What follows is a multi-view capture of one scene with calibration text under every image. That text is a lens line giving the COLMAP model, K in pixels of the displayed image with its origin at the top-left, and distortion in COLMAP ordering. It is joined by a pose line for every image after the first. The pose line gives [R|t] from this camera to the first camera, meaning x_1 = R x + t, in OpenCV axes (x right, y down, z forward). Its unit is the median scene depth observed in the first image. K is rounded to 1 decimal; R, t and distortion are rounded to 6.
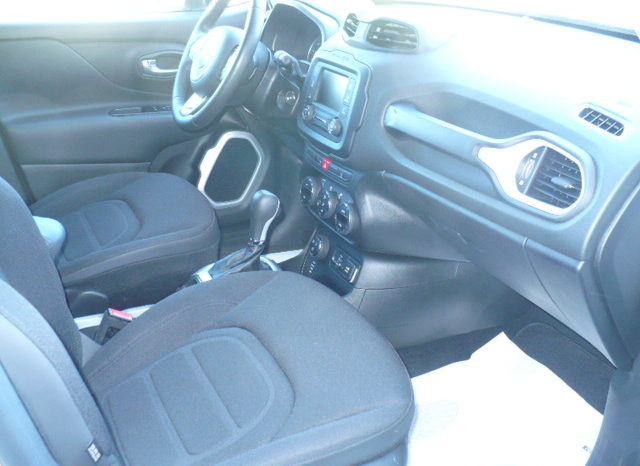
lens RADIAL K [[722.8, 0, 321.1], [0, 722.8, 233.6], [0, 0, 1]] dist [-0.135370, 0.000000]
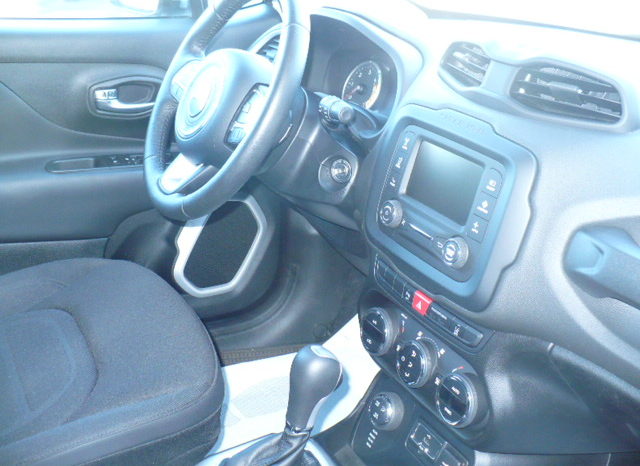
lens RADIAL K [[722.8, 0, 299.5], [0, 722.8, 231.3], [0, 0, 1]] dist [-0.135370, 0.000000]
pose [[0.998666, 0.011541, 0.050333, -0.109720], [-0.011874, 0.999910, 0.006314, -0.140348], [-0.050255, -0.006903, 0.998713, 0.378025]]
